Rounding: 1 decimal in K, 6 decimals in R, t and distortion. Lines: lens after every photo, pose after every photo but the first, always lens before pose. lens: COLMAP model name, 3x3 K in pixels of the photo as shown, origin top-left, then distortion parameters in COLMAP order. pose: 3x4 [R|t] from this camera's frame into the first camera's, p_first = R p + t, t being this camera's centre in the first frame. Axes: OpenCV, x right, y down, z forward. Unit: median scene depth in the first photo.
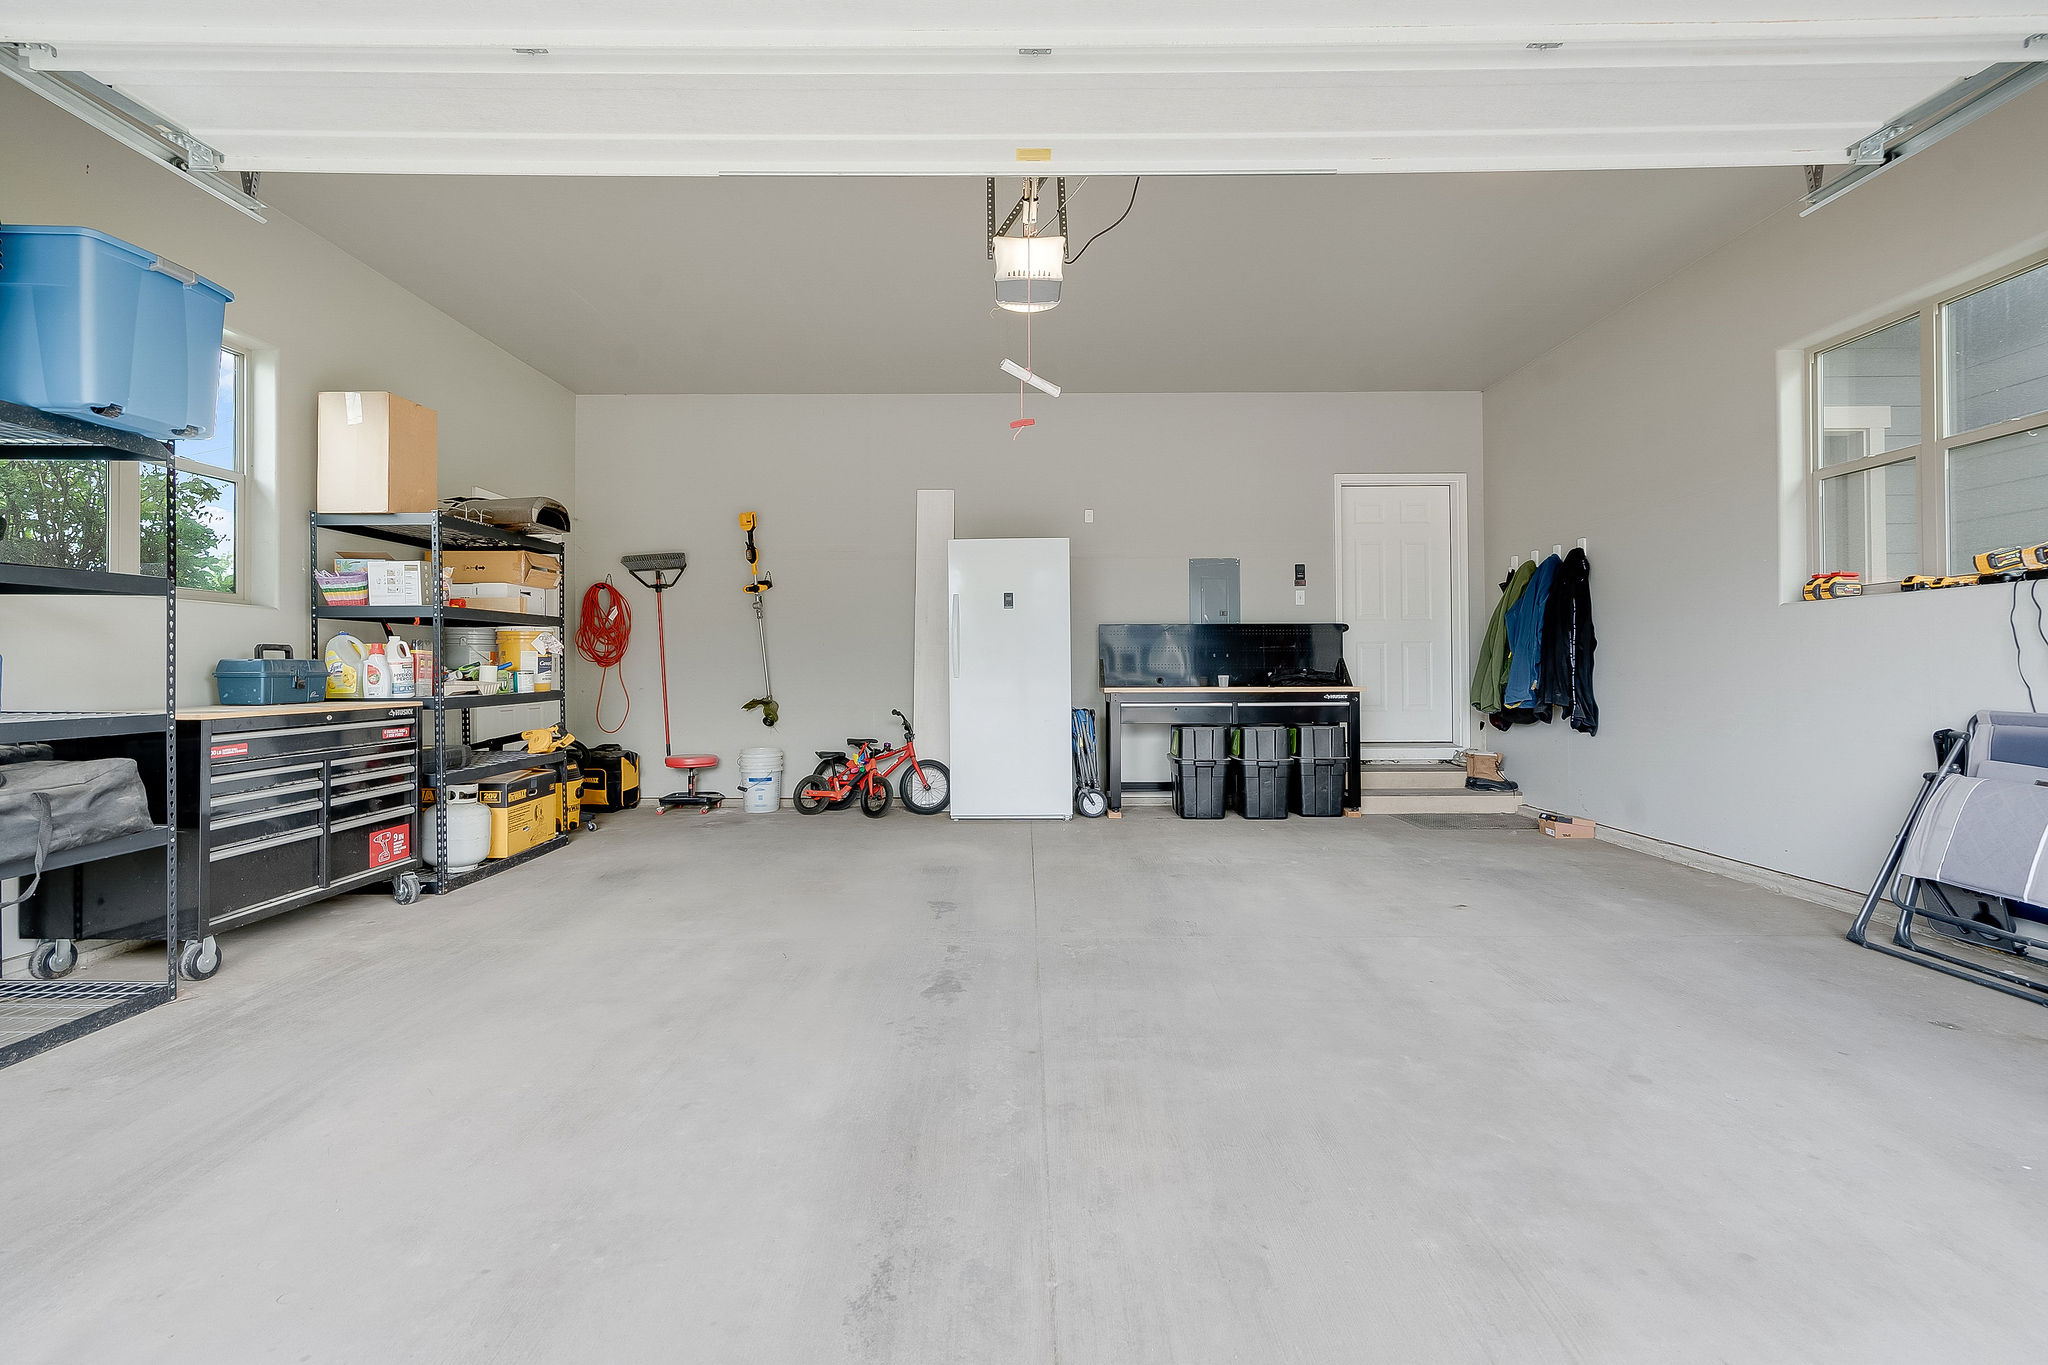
lens RADIAL K [[923.3, 0, 1022.8], [0, 923.3, 667.2], [0, 0, 1]] dist [-0.000485, 0.000634]
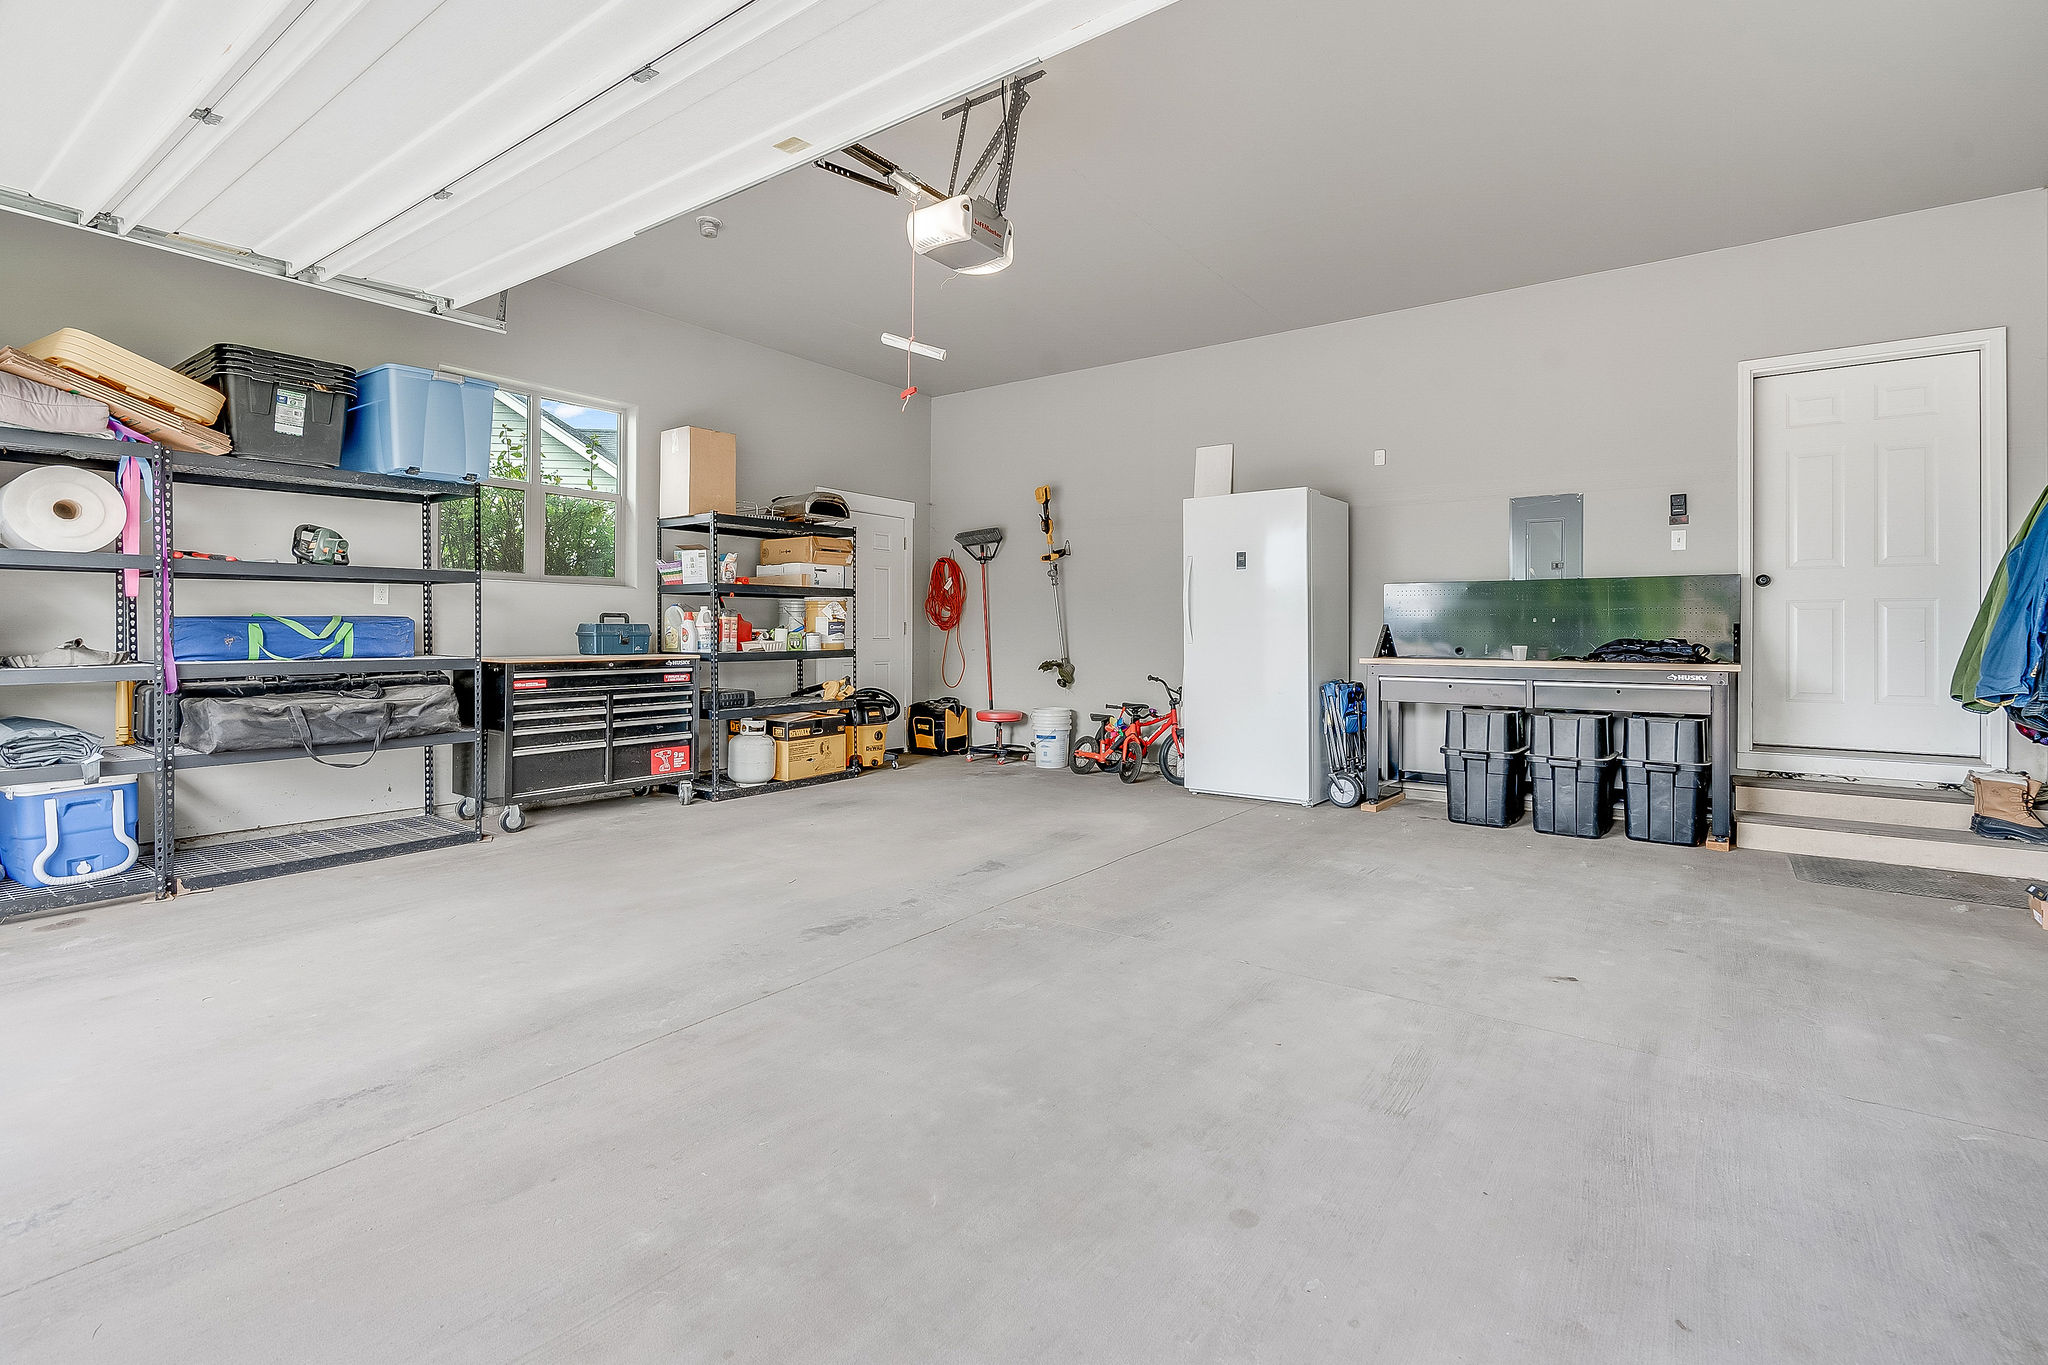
lens RADIAL K [[934.8, 0, 1022.0], [0, 934.8, 634.6], [0, 0, 1]] dist [-0.001760, 0.000685]
pose [[0.812450, 0.008388, -0.582970, 0.434224], [-0.006612, 0.999965, 0.005172, -0.002228], [0.582993, -0.000348, 0.812477, 0.145931]]
